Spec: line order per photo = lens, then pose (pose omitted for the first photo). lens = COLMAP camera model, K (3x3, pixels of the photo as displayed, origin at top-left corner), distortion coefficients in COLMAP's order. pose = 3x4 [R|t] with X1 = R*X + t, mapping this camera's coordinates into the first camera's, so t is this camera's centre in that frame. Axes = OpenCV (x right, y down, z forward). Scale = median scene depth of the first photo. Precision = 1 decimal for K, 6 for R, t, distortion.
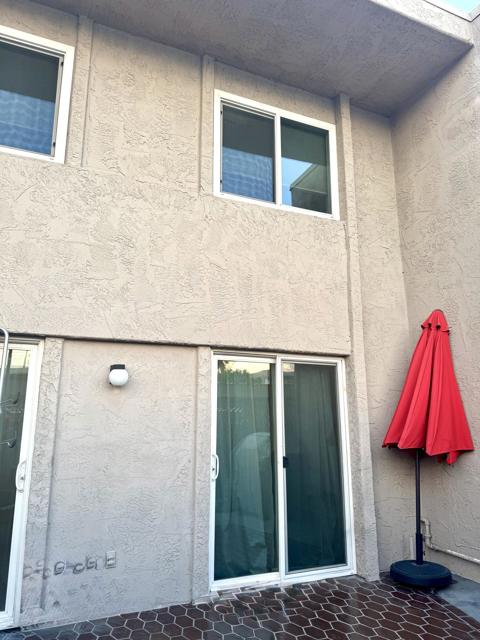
lens RADIAL K [[453.0, 0, 239.9], [0, 453.0, 321.7], [0, 0, 1]] dist [0.054784, -0.062463]
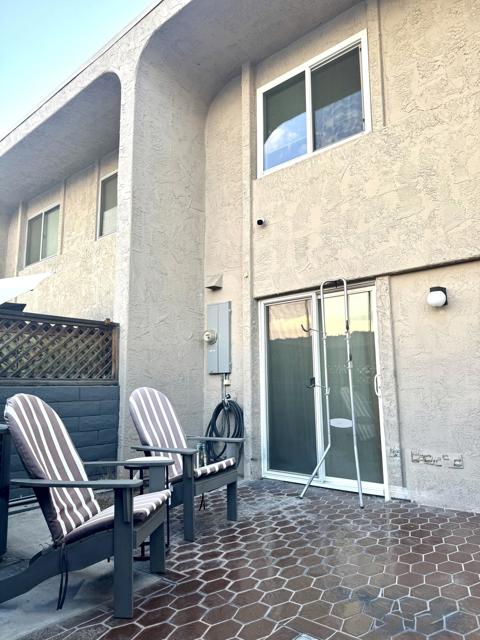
lens RADIAL K [[453.0, 0, 239.0], [0, 453.0, 316.3], [0, 0, 1]] dist [0.054784, -0.062463]
pose [[0.437242, -0.146971, -0.887253, 0.476026], [0.205597, 0.976766, -0.060479, 0.130452], [0.875528, -0.155972, 0.457300, 0.088847]]
